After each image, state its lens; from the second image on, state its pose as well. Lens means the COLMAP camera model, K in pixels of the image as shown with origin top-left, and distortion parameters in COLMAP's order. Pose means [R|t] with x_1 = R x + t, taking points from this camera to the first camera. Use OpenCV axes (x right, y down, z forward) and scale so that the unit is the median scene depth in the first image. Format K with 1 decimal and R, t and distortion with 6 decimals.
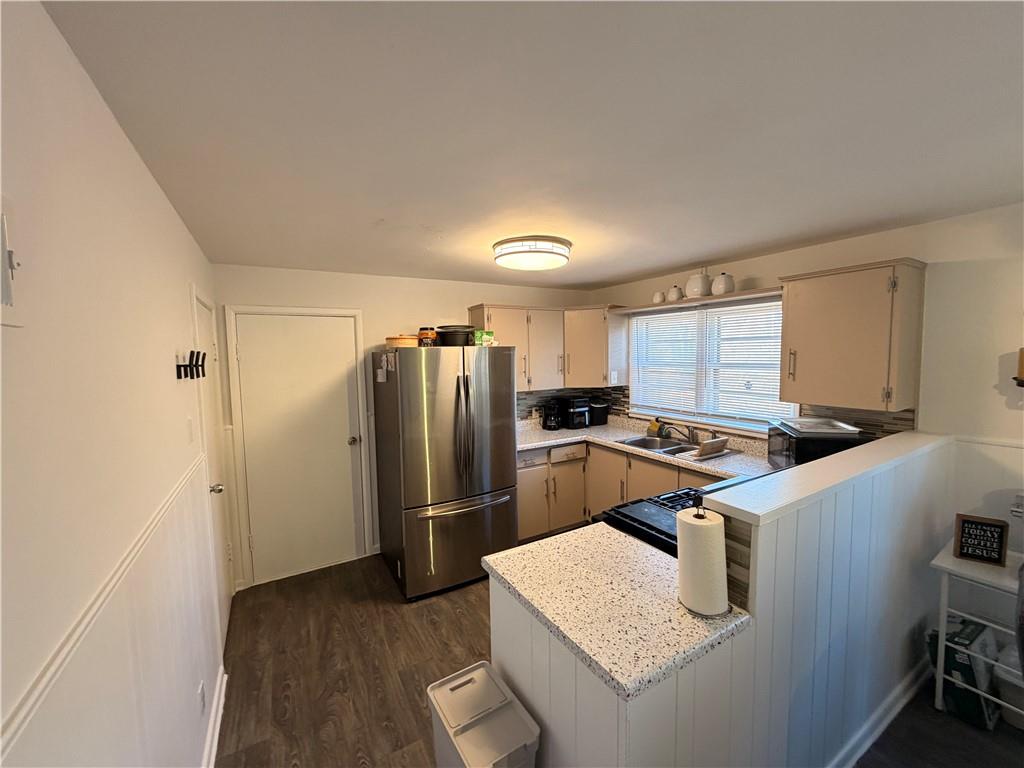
lens RADIAL K [[407.8, 0, 509.3], [0, 407.8, 384.3], [0, 0, 1]] dist [0.000434, 0.000063]
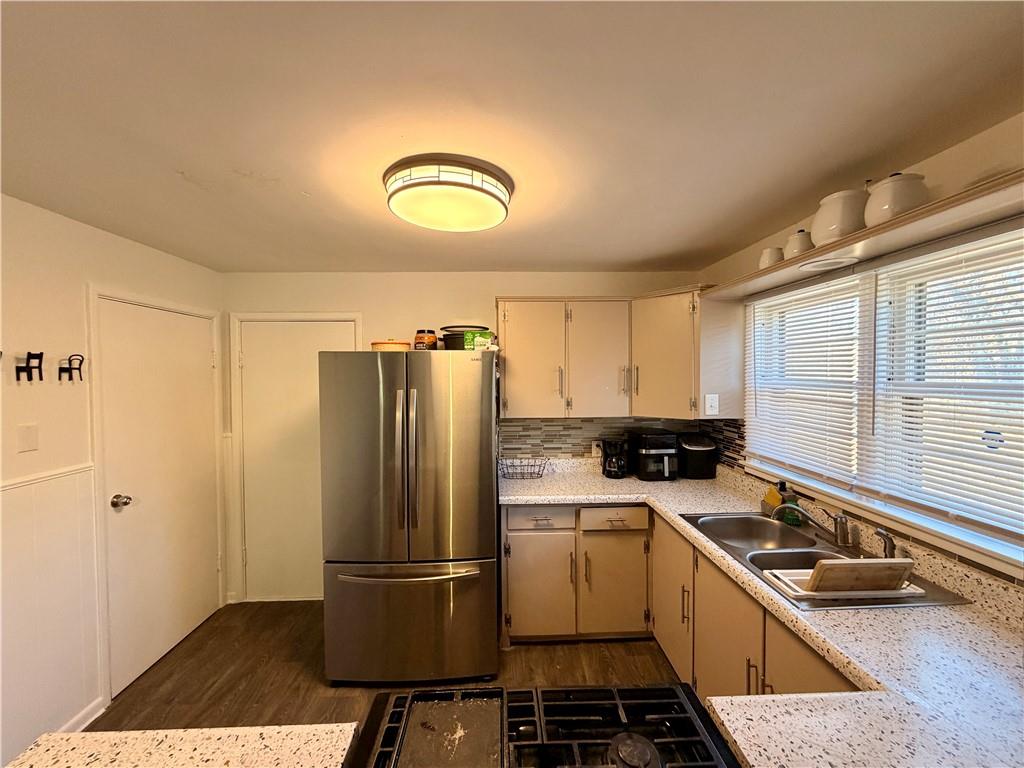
lens RADIAL K [[407.8, 0, 509.3], [0, 407.8, 384.3], [0, 0, 1]] dist [0.000434, 0.000063]
pose [[0.878025, 0.025750, -0.477921, 0.299749], [-0.046623, 0.998404, -0.031863, -0.013894], [0.476338, 0.050259, 0.877825, 0.346431]]
